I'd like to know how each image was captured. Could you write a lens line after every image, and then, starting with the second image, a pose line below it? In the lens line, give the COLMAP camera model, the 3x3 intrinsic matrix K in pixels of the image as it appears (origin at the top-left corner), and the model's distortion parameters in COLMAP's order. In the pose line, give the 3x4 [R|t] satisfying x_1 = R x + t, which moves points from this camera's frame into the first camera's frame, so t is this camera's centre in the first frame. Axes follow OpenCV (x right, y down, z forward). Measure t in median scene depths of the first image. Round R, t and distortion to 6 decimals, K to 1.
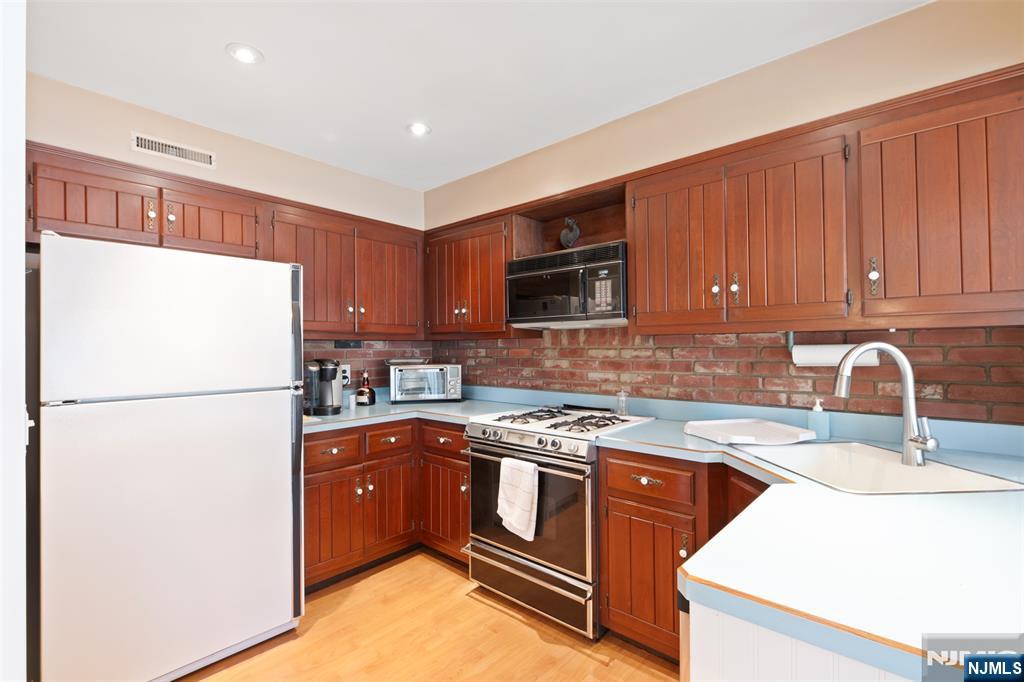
lens RADIAL K [[459.7, 0, 512.6], [0, 459.7, 343.0], [0, 0, 1]] dist [0.004510, -0.004534]
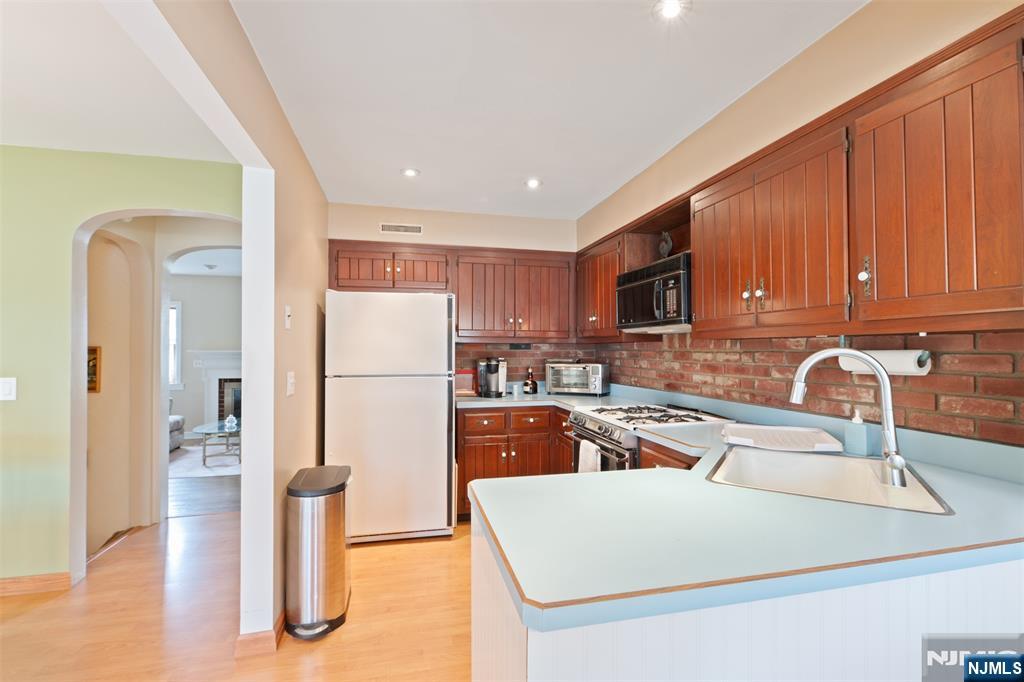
lens RADIAL K [[459.7, 0, 512.6], [0, 459.7, 343.0], [0, 0, 1]] dist [0.004510, -0.004534]
pose [[0.820434, 0.000220, -0.571742, 0.463845], [-0.001309, 0.999998, -0.001492, -0.006250], [0.571740, 0.001973, 0.820432, -0.103191]]
